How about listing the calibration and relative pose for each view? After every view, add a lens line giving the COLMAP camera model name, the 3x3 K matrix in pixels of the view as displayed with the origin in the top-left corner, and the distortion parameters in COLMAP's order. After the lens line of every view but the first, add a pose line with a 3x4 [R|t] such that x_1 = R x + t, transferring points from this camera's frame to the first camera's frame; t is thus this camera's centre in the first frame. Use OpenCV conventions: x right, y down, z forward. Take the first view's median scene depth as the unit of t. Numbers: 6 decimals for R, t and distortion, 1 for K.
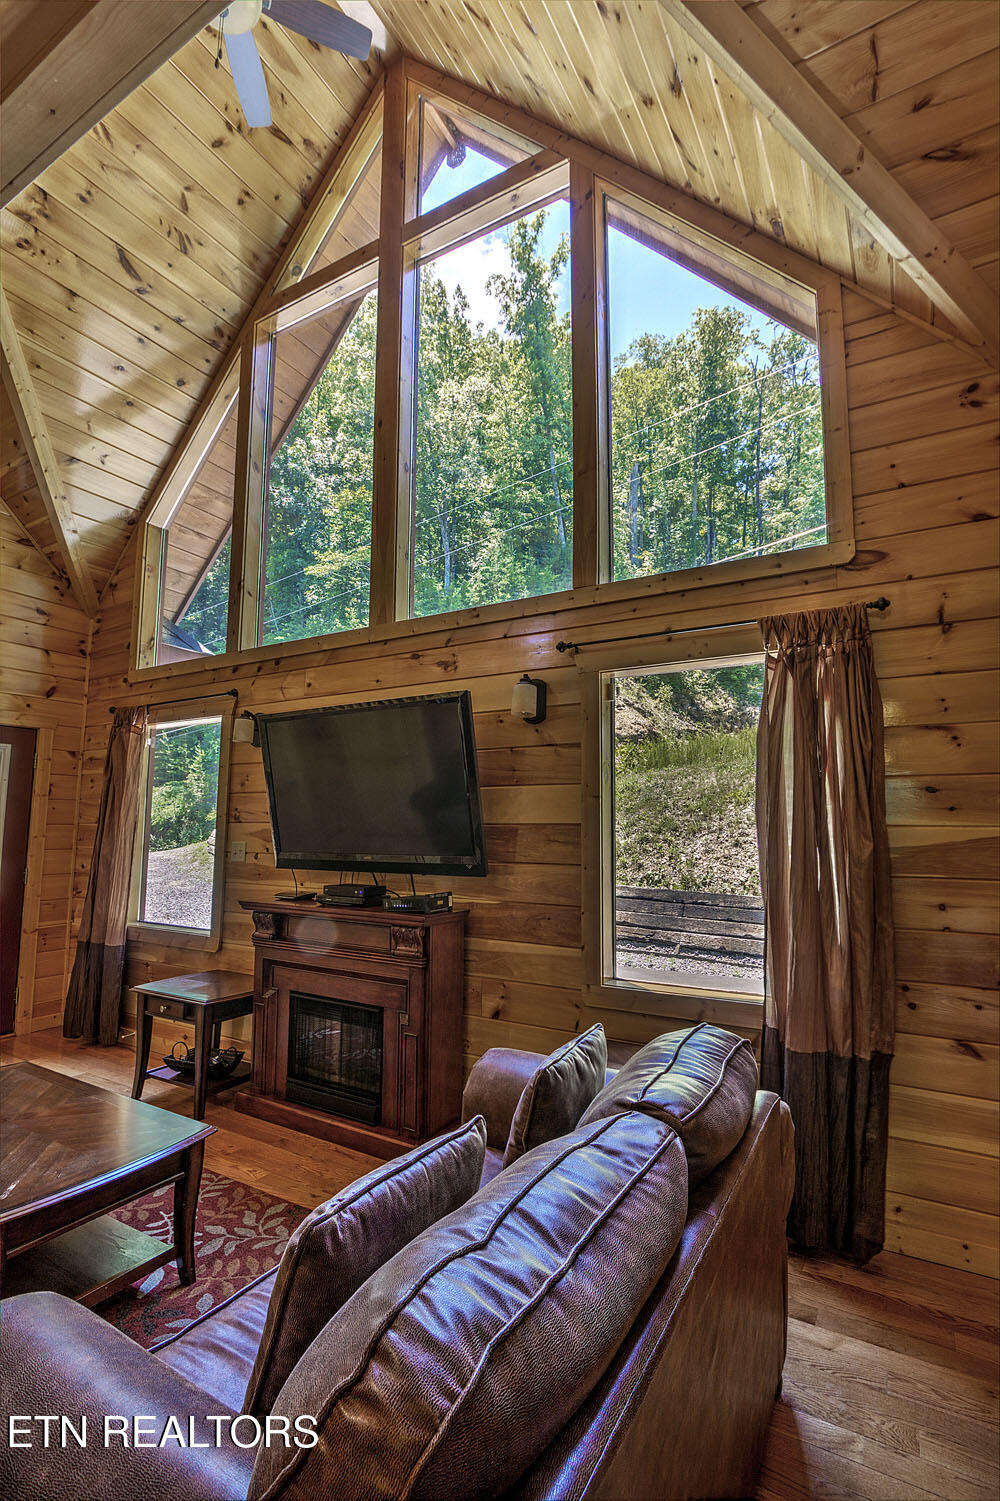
lens RADIAL K [[689.5, 0, 511.5], [0, 689.5, 756.7], [0, 0, 1]] dist [-0.015959, 0.001803]
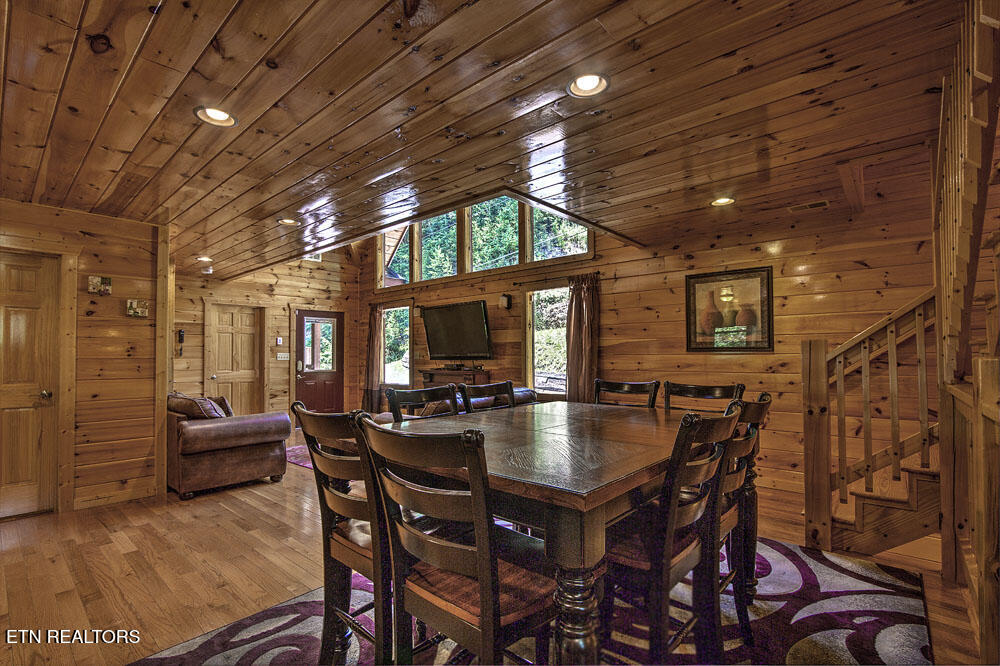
lens RADIAL K [[459.4, 0, 499.3], [0, 459.4, 345.2], [0, 0, 1]] dist [-0.015959, 0.001803]
pose [[0.980590, -0.017871, -0.195253, 0.268976], [0.034032, 0.996235, 0.079732, -0.036851], [0.193093, -0.084829, 0.977507, -0.689421]]
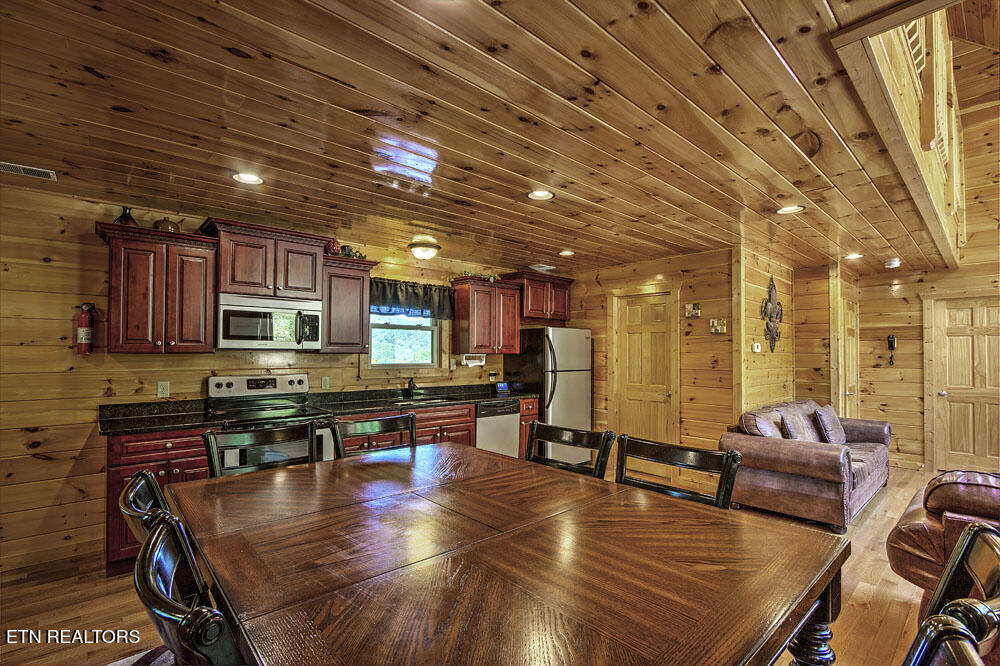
lens RADIAL K [[459.4, 0, 499.3], [0, 459.4, 345.2], [0, 0, 1]] dist [-0.015959, 0.001803]
pose [[-0.307034, -0.025879, -0.951347, 0.521703], [0.095335, 0.993766, -0.057800, -0.007380], [0.946912, -0.108443, -0.302652, -0.107232]]
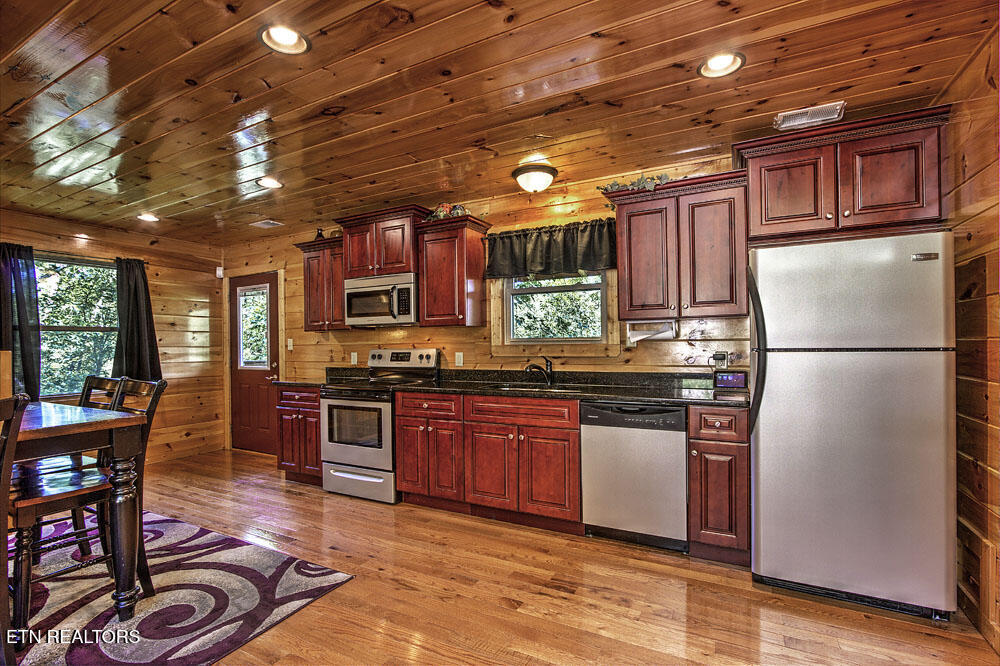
lens RADIAL K [[459.4, 0, 499.3], [0, 459.4, 345.2], [0, 0, 1]] dist [-0.015959, 0.001803]
pose [[-0.999020, 0.004008, -0.044074, -0.320383], [0.008670, 0.994318, -0.106096, 0.050208], [0.043398, -0.106374, -0.993379, 0.150043]]
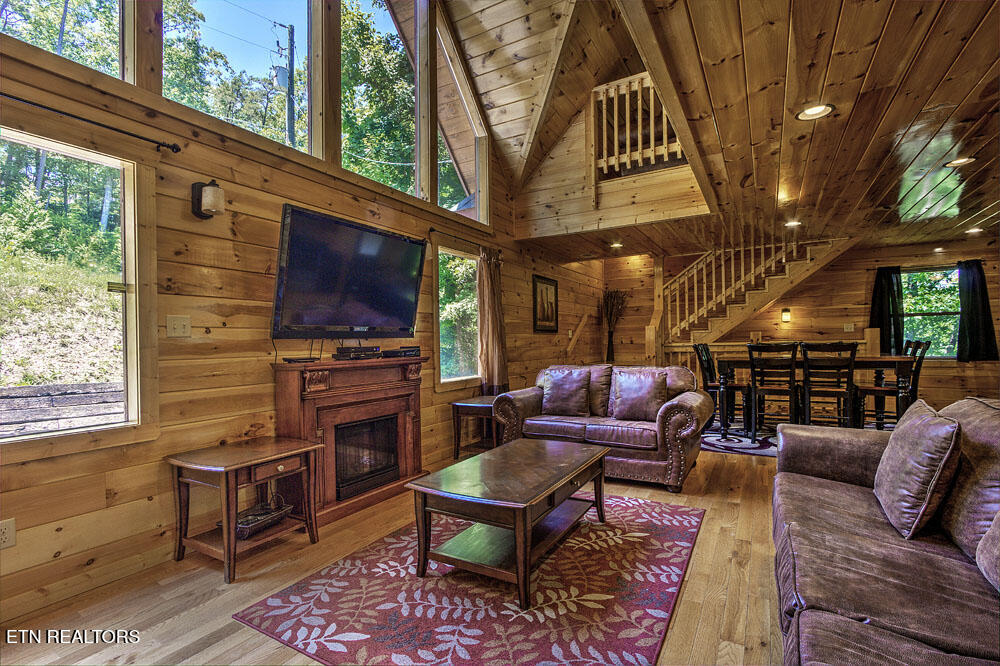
lens RADIAL K [[469.7, 0, 494.7], [0, 469.7, 345.5], [0, 0, 1]] dist [-0.015128, 0.002193]
pose [[0.000109, -0.011573, 0.999933, -0.916454], [-0.086865, 0.996153, 0.011539, 0.107967], [-0.996220, -0.086860, -0.000897, 0.518976]]
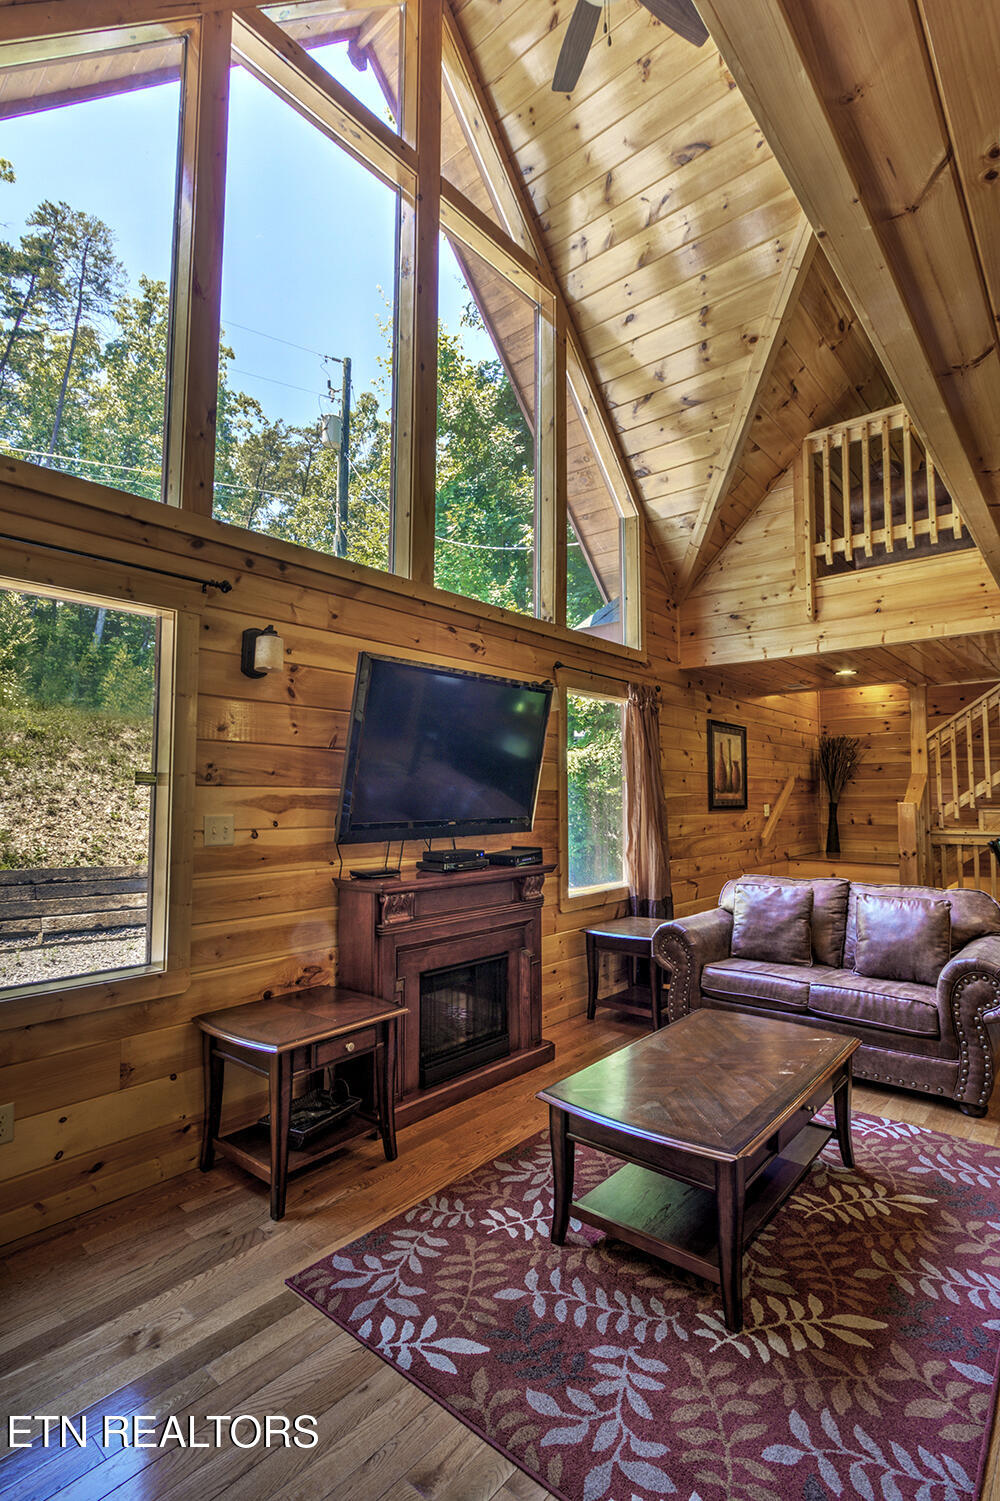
lens RADIAL K [[721.3, 0, 500.0], [0, 721.3, 750.5], [0, 0, 1]] dist [-0.016071, 0.001284]
pose [[0.175523, 0.058498, 0.982736, -0.925148], [-0.100865, 0.994049, -0.041156, 0.057226], [-0.979295, -0.091899, 0.180379, 0.556614]]
